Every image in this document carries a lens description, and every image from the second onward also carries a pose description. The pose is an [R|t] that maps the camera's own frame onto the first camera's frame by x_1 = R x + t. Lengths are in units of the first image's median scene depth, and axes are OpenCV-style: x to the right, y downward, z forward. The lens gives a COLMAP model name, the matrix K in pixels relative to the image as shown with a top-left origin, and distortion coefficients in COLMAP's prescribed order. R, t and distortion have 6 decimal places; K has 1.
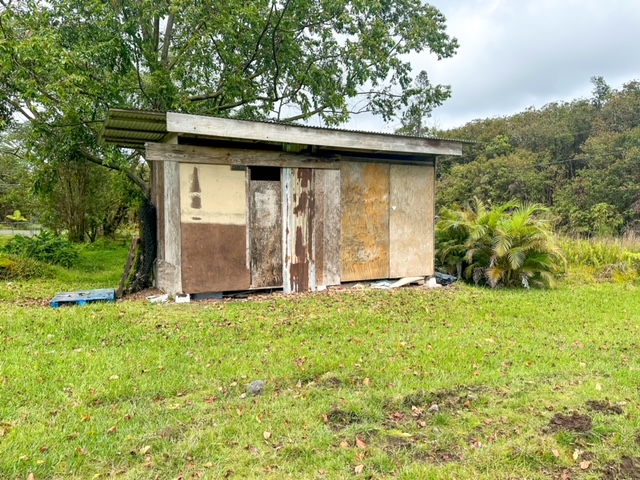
lens RADIAL K [[473.4, 0, 320.0], [0, 473.4, 240.0], [0, 0, 1]] dist [0.088291, -0.123960]
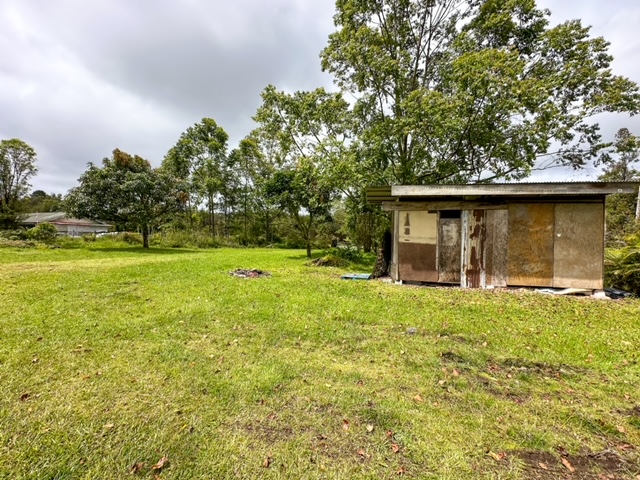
lens RADIAL K [[267.3, 0, 320.0], [0, 267.3, 240.0], [0, 0, 1]] dist [-0.001229, -0.000288]
pose [[0.770944, 0.014424, -0.636740, 0.132758], [-0.049738, 0.998054, -0.037612, 0.009811], [0.634958, 0.060667, 0.770161, -0.018164]]
